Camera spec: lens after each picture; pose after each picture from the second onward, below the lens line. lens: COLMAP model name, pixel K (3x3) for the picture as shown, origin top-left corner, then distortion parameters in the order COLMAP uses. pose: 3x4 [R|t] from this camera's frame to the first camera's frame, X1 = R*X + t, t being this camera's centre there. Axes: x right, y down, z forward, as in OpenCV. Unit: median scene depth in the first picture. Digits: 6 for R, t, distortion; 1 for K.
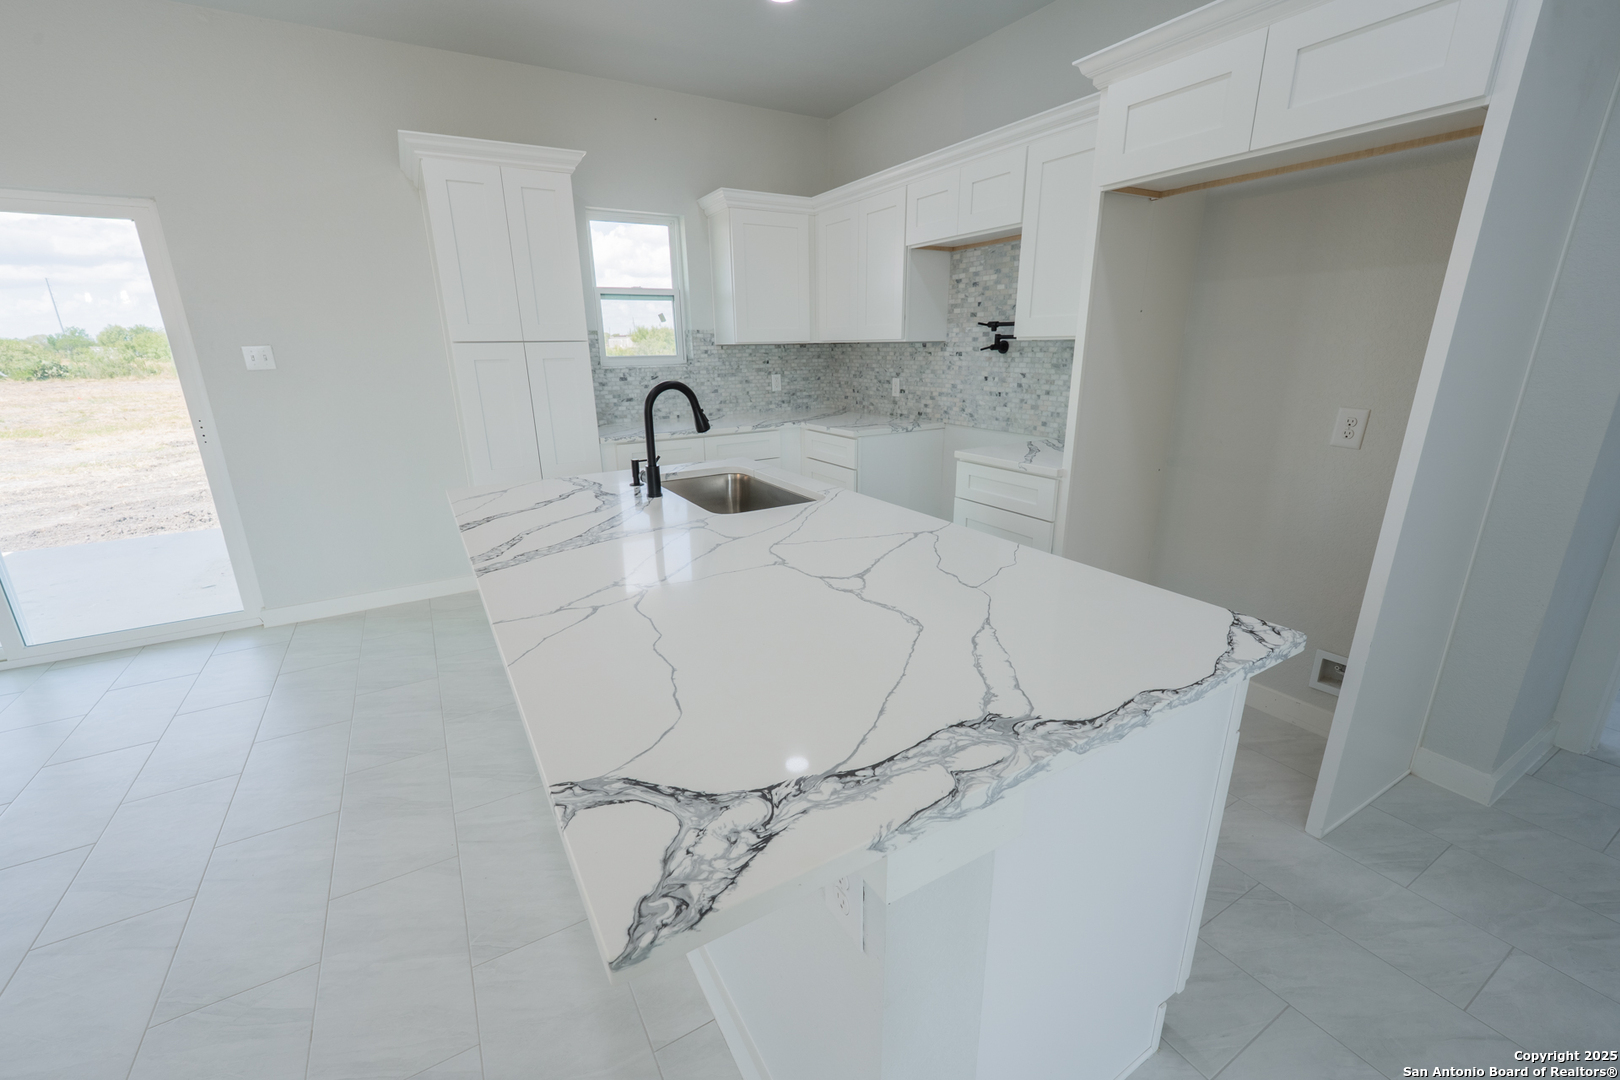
lens RADIAL K [[650.5, 0, 801.7], [0, 650.5, 540.2], [0, 0, 1]] dist [0.006198, -0.000847]
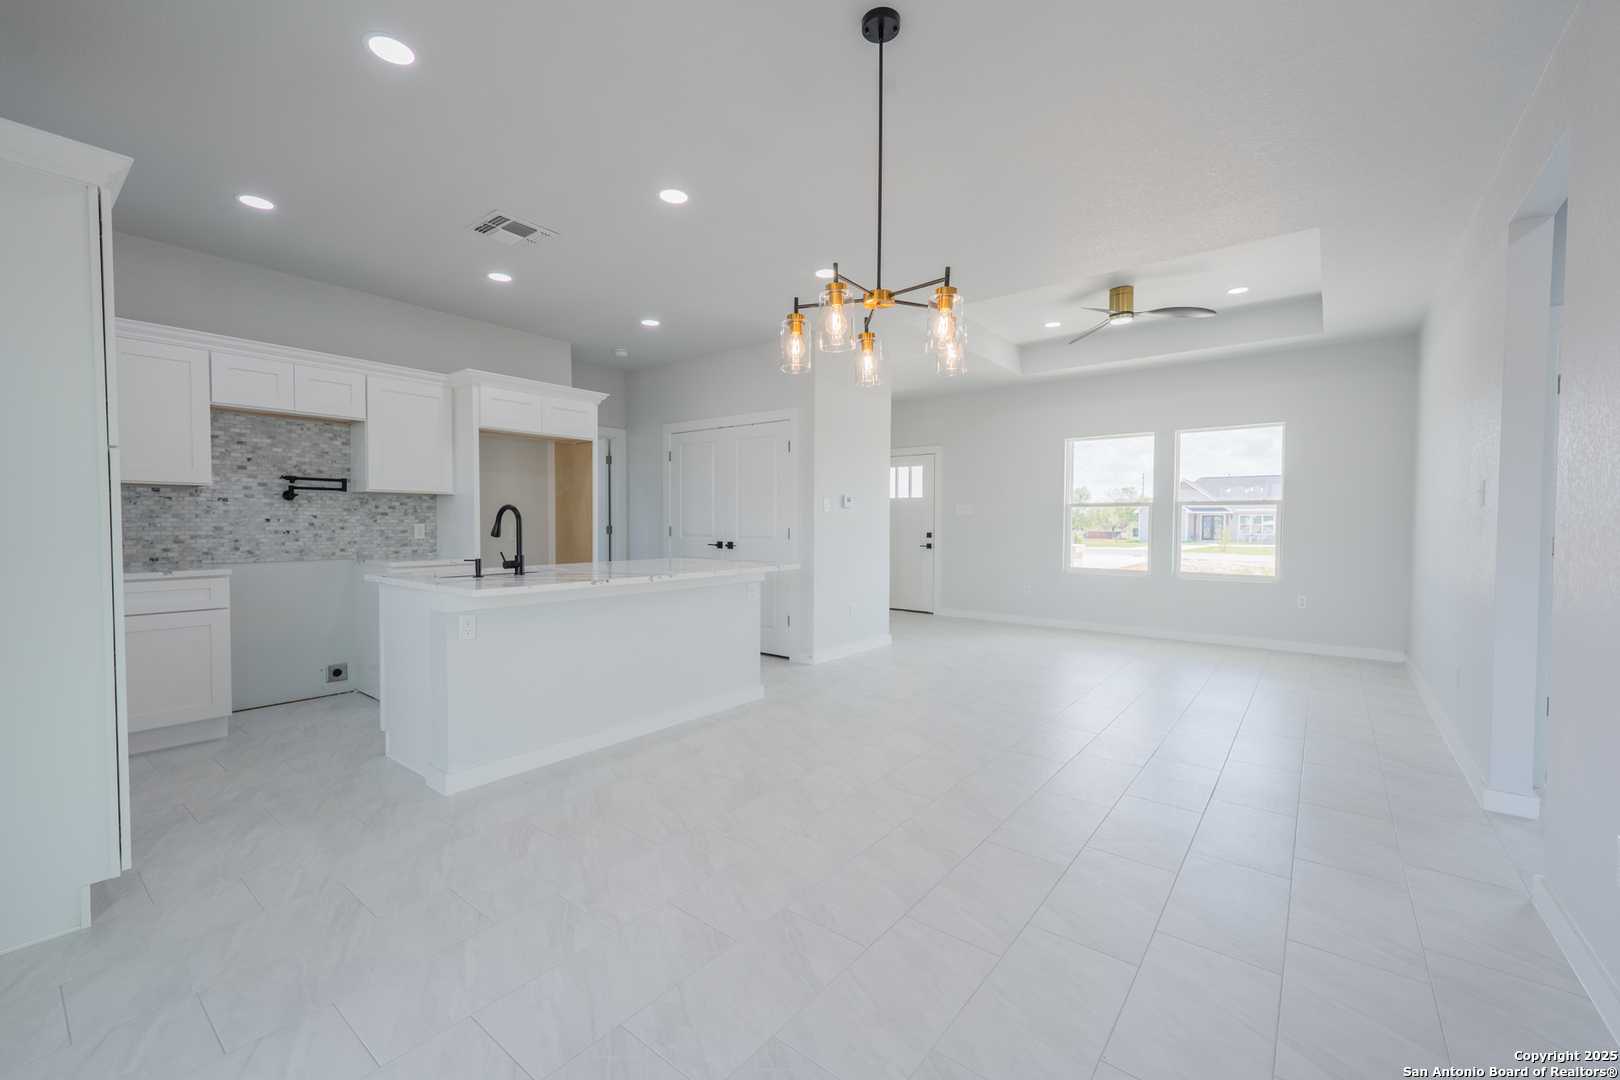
lens RADIAL K [[658.7, 0, 798.1], [0, 658.7, 540.6], [0, 0, 1]] dist [0.002588, -0.000117]
pose [[-0.358700, -0.014052, 0.933347, -1.071589], [0.272194, 0.954858, 0.118984, -0.083088], [-0.892886, 0.296731, -0.338682, 0.497618]]
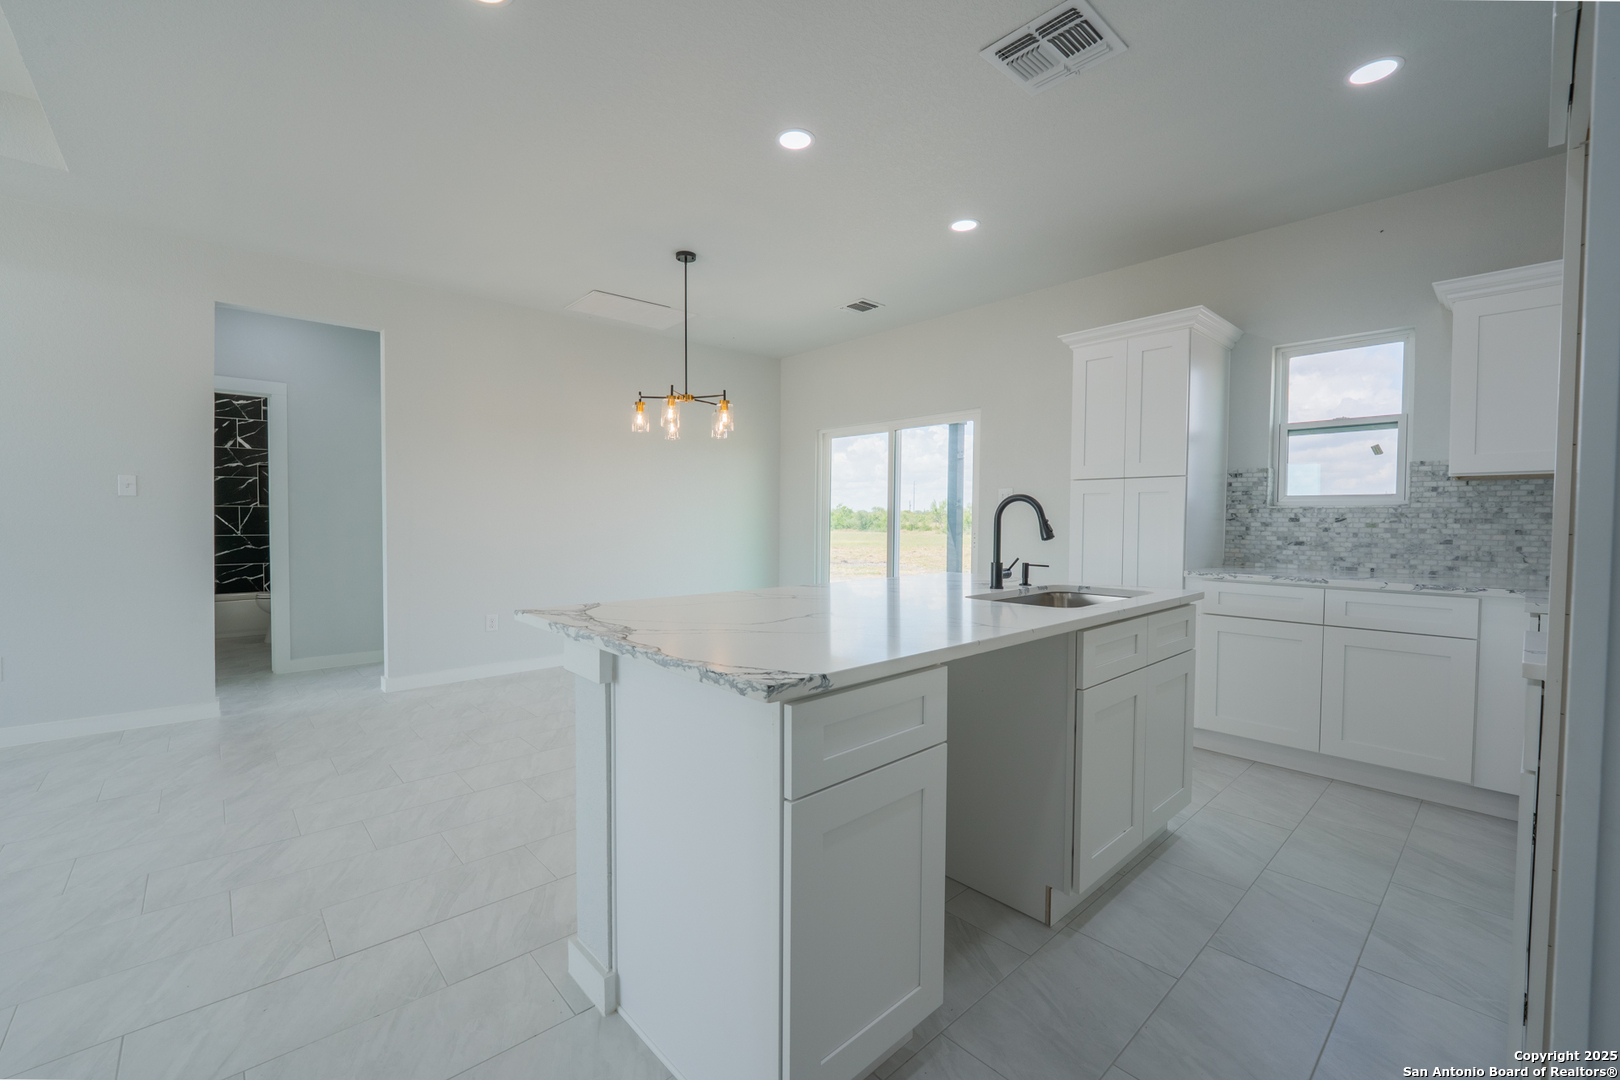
lens RADIAL K [[664.5, 0, 801.4], [0, 664.5, 539.0], [0, 0, 1]] dist [-0.009344, -0.001276]
pose [[0.199864, 0.047806, -0.978657, 0.481376], [-0.292299, 0.956239, -0.012983, -0.018858], [0.935209, 0.288655, 0.205091, 0.214816]]
